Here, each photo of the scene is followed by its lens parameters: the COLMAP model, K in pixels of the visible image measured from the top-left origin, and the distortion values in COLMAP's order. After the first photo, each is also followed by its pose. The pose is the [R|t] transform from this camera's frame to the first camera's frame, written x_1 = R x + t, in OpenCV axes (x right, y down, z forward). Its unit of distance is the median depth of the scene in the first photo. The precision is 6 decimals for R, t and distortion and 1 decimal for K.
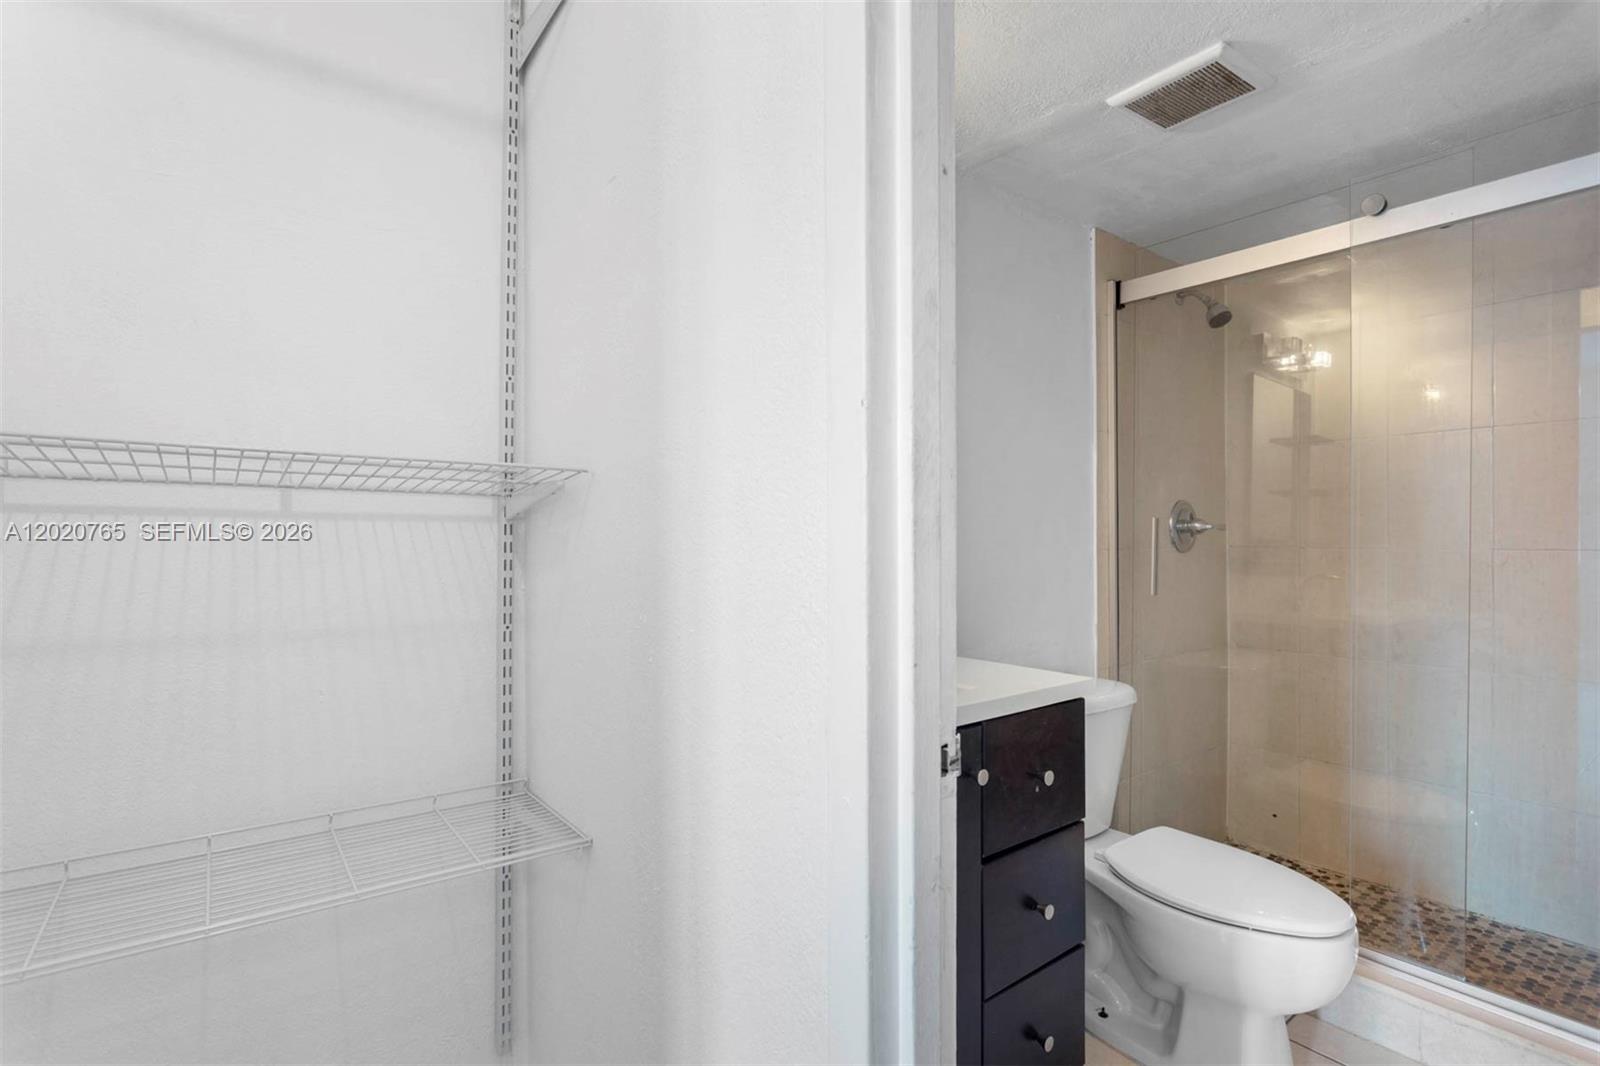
lens RADIAL K [[780.3, 0, 800.0], [0, 780.3, 533.0], [0, 0, 1]] dist [-0.002071, 0.001040]
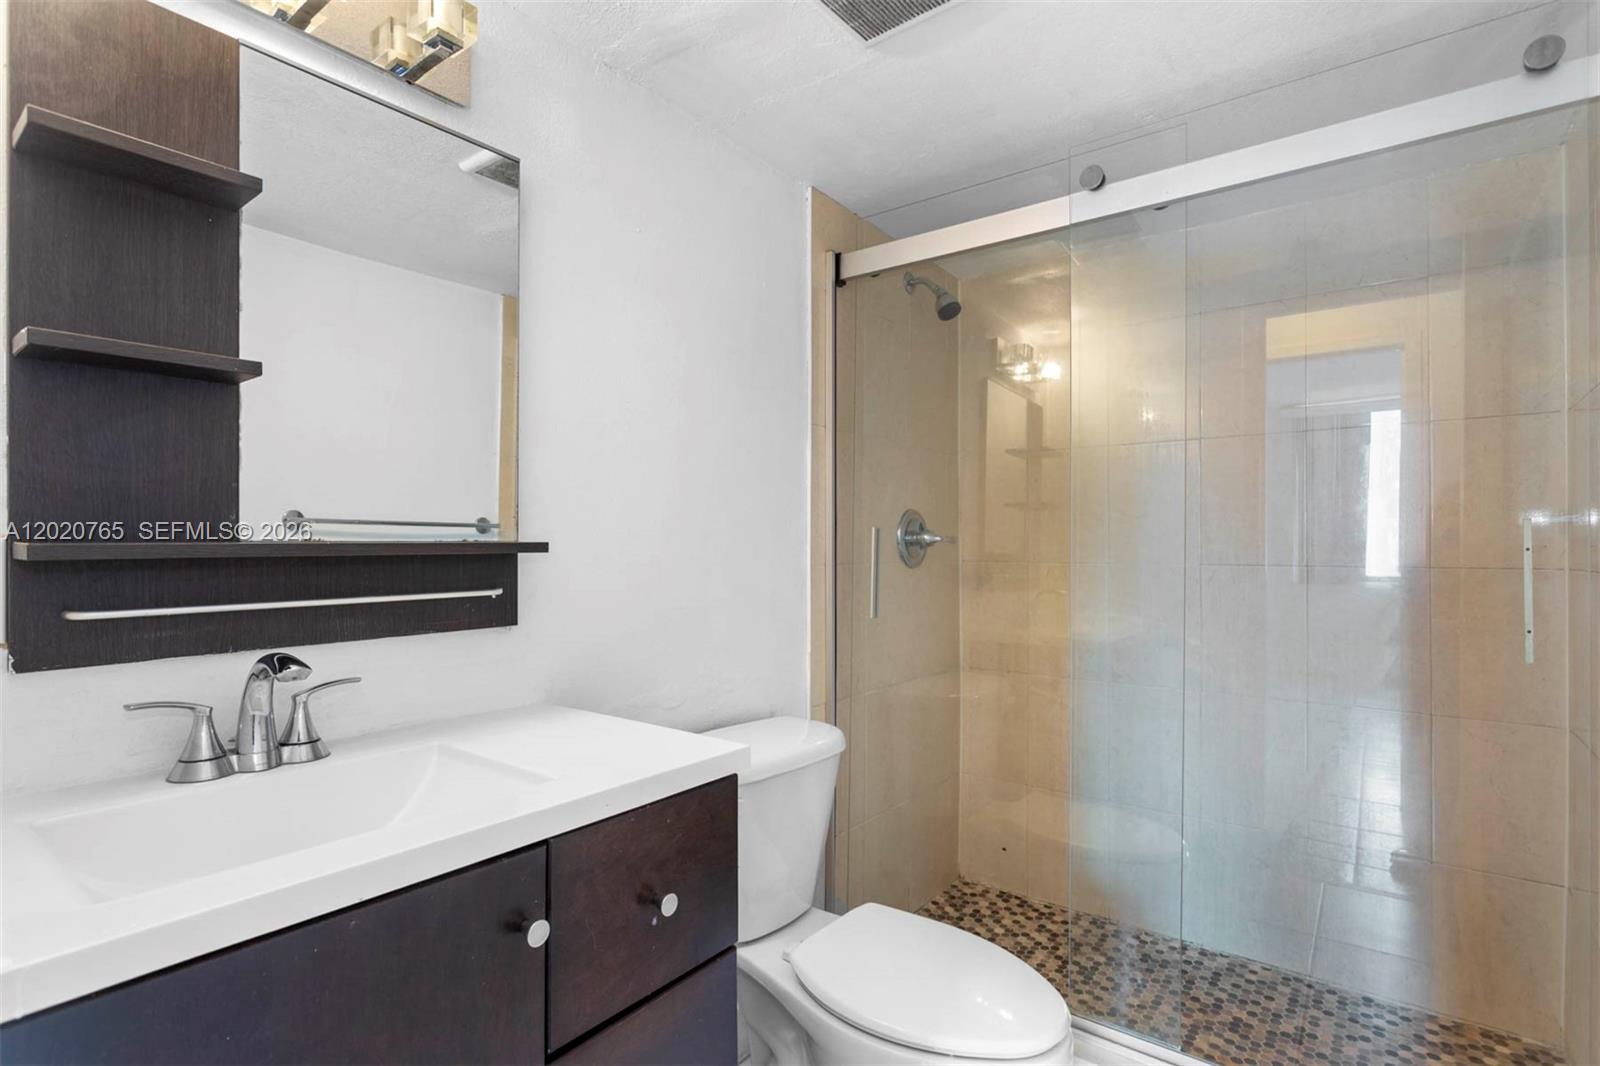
lens RADIAL K [[780.3, 0, 800.0], [0, 780.3, 533.0], [0, 0, 1]] dist [-0.002071, 0.001040]
pose [[0.965186, 0.010432, 0.261355, 0.147111], [-0.006356, 0.999845, -0.016433, 0.001129], [-0.261486, 0.014200, 0.965103, 0.185397]]
